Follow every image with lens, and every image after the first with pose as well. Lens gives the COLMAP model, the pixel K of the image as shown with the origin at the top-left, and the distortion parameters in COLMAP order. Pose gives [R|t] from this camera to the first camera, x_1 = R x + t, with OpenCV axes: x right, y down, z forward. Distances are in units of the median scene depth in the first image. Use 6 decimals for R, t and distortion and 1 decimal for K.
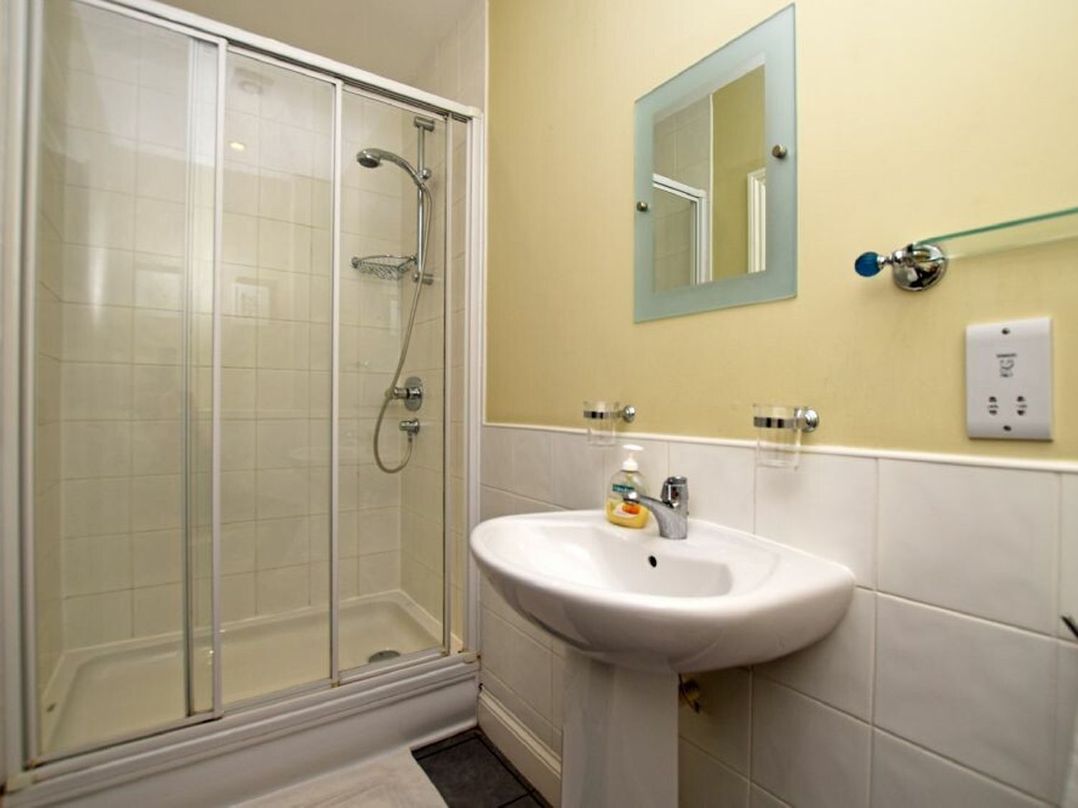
lens RADIAL K [[558.5, 0, 539.0], [0, 558.5, 404.0], [0, 0, 1]] dist [0.001488, 0.000137]
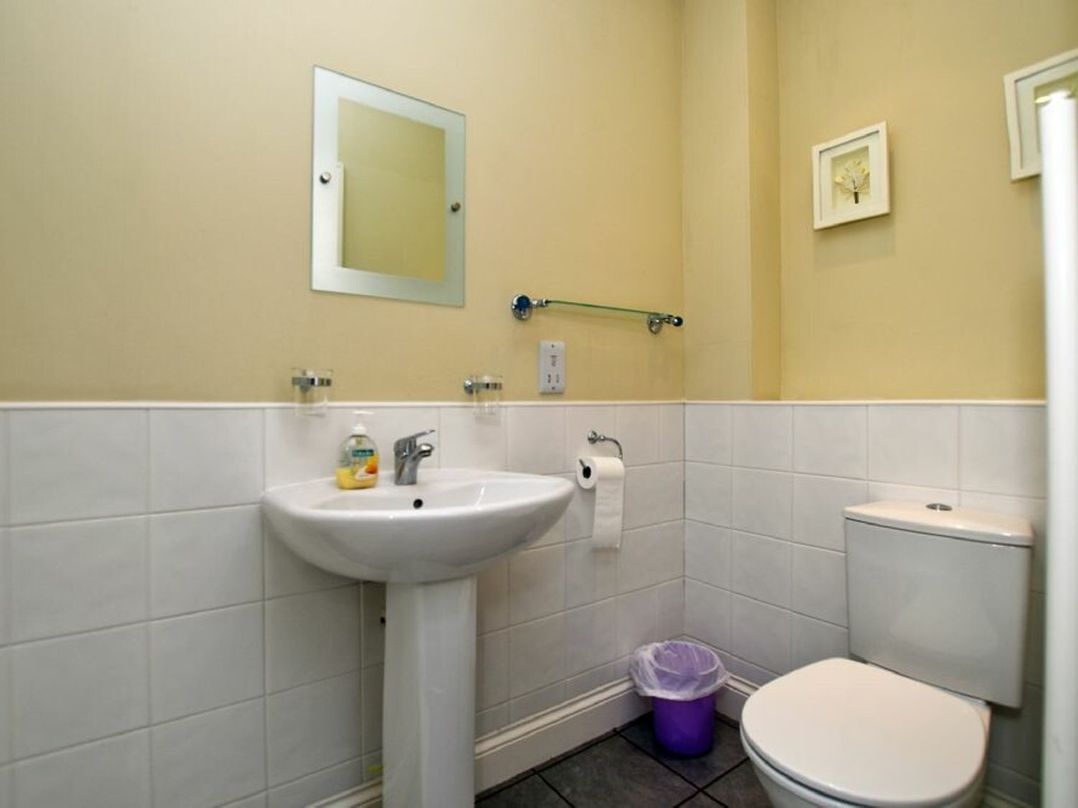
lens RADIAL K [[531.1, 0, 539.0], [0, 531.1, 404.0], [0, 0, 1]] dist [-0.001489, -0.000769]
pose [[-0.007173, -0.004380, 0.999965, -1.281364], [0.011529, 0.999924, 0.004462, 0.092448], [-0.999908, 0.011560, -0.007122, 1.031212]]
